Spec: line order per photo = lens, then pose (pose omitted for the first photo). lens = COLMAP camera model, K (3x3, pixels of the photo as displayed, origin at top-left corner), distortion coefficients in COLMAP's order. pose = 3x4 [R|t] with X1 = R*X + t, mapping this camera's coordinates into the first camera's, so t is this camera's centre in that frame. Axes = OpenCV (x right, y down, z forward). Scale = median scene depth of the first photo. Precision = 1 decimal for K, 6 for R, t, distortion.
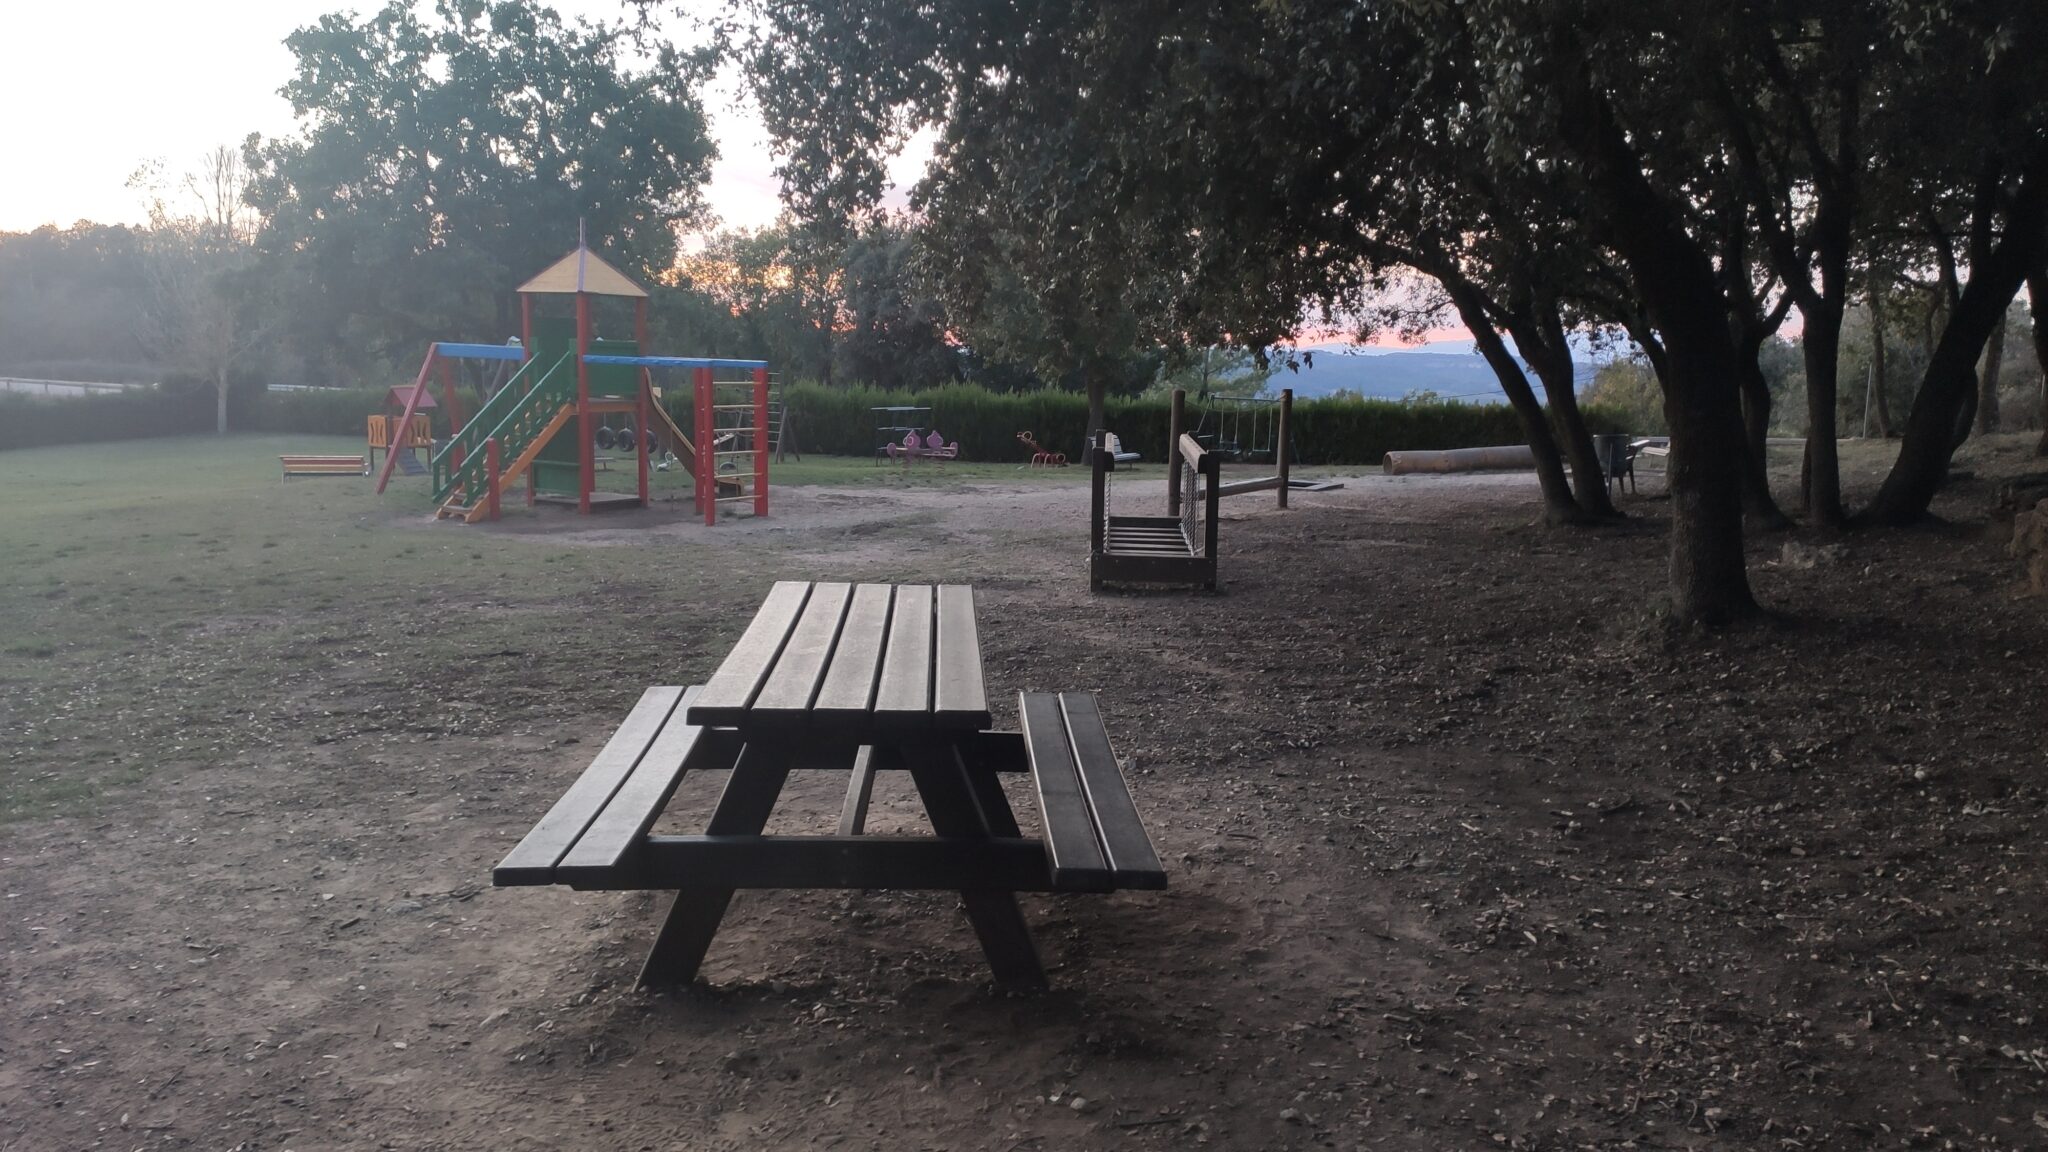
lens RADIAL K [[1546.1, 0, 1027.7], [0, 1546.1, 579.4], [0, 0, 1]] dist [0.074605, -0.030489]
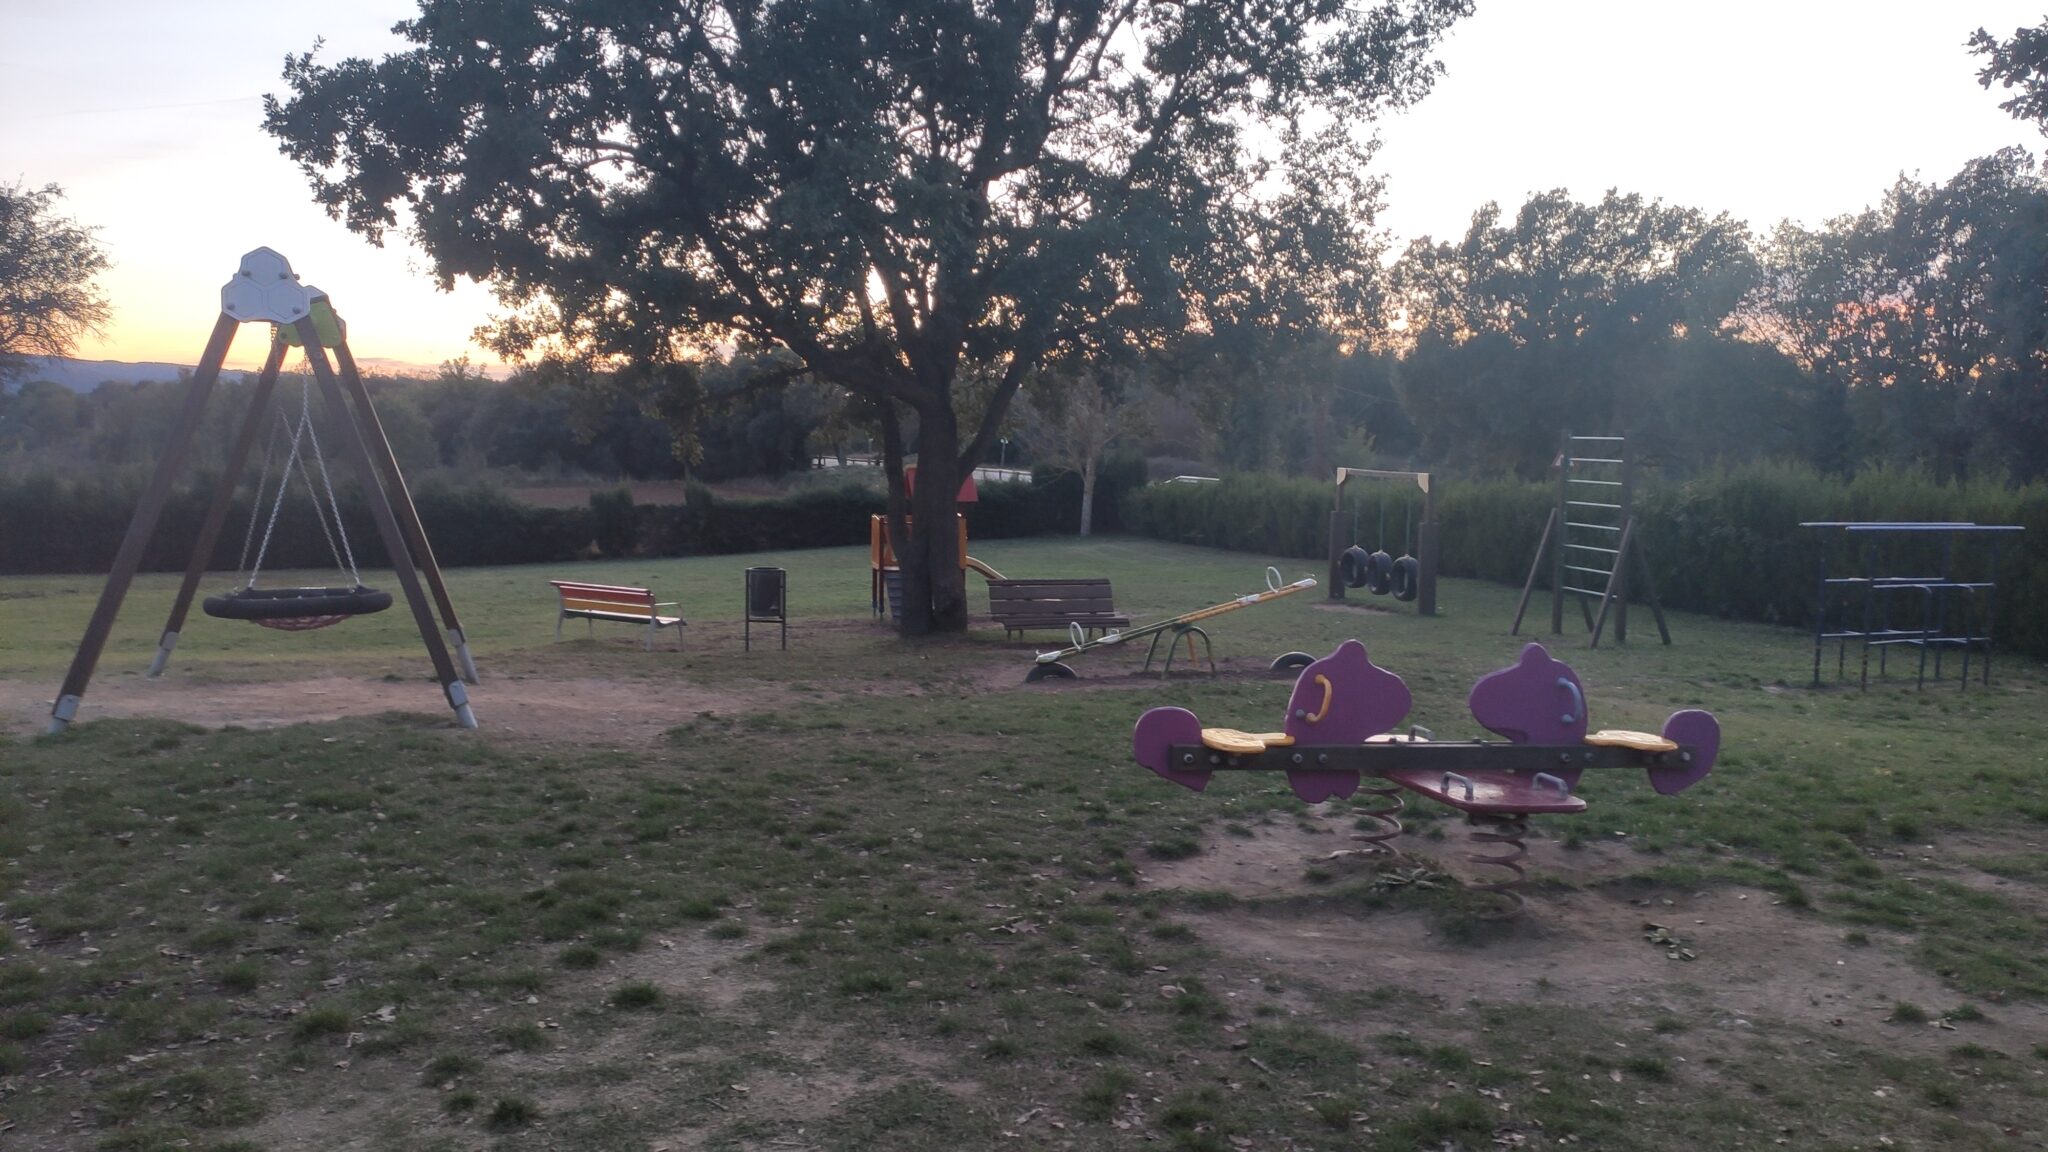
lens RADIAL K [[1546.1, 0, 1038.2], [0, 1546.1, 596.3], [0, 0, 1]] dist [0.074605, -0.030489]
pose [[0.735910, 0.061195, -0.674308, 0.015844], [-0.099373, 0.994884, -0.018163, -0.064614], [0.669747, 0.080374, 0.738227, 0.571047]]
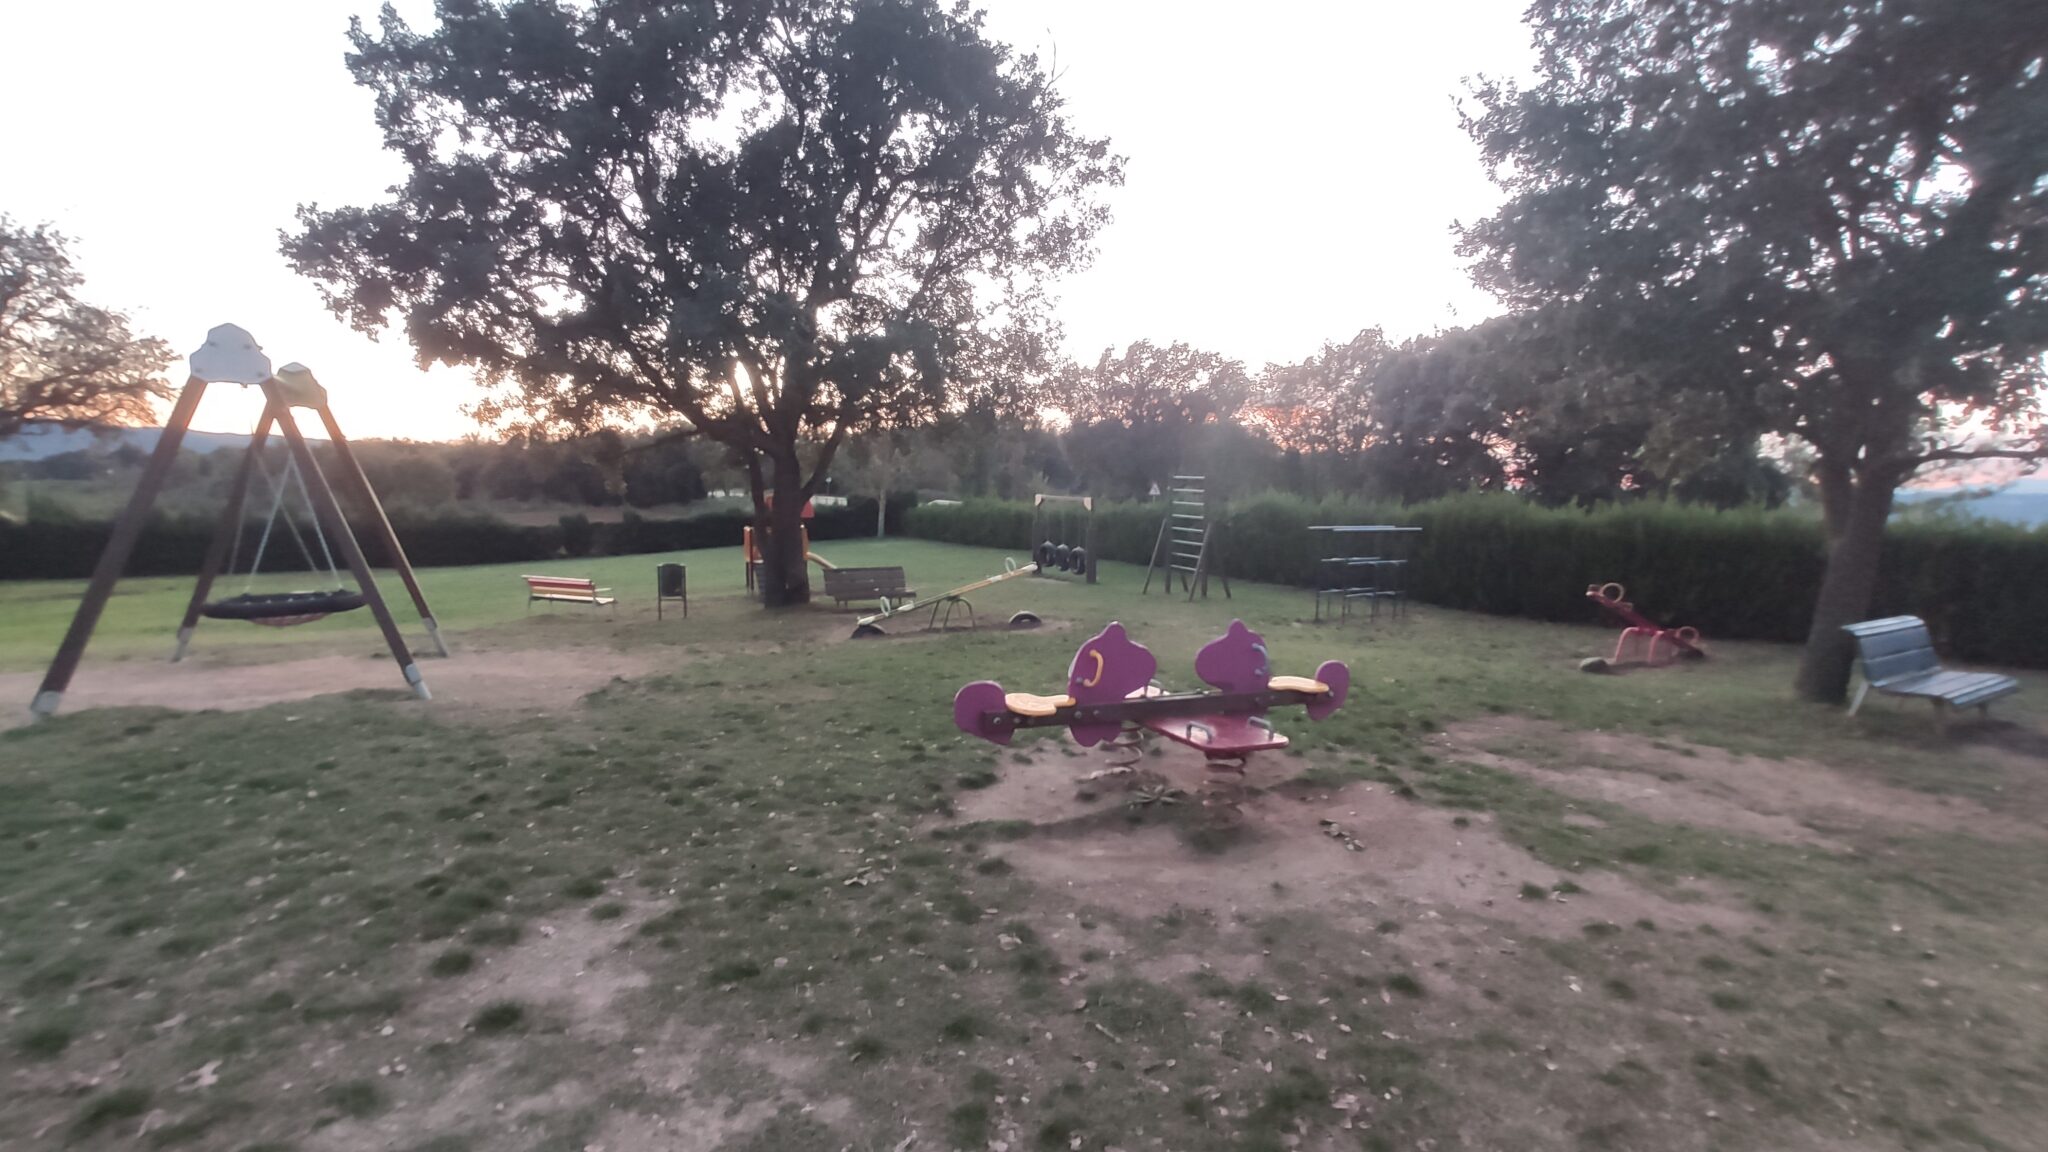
lens RADIAL K [[898.4, 0, 1016.5], [0, 898.4, 581.6], [0, 0, 1]] dist [-0.011419, 0.007322]
pose [[0.847616, 0.050478, -0.528204, -0.009145], [-0.073344, 0.997055, -0.022412, -0.067476], [0.525517, 0.057737, 0.848822, 0.594448]]
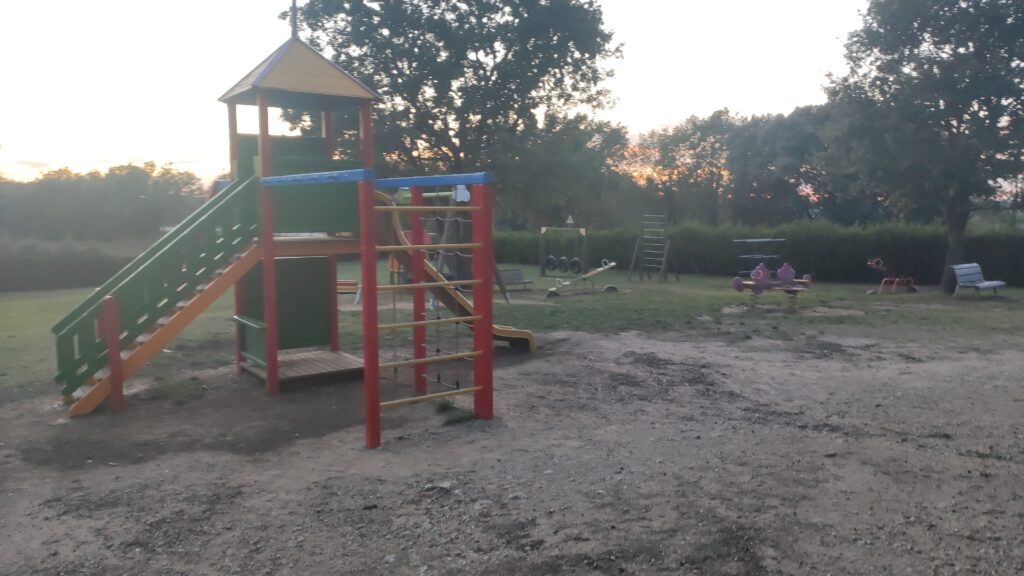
lens RADIAL K [[773.1, 0, 506.6], [0, 773.1, 297.8], [0, 0, 1]] dist [0.074605, -0.030489]
pose [[0.917653, 0.017174, -0.397012, -0.018192], [-0.031383, 0.999077, -0.029320, -0.037863], [0.396142, 0.039365, 0.917345, 0.334590]]
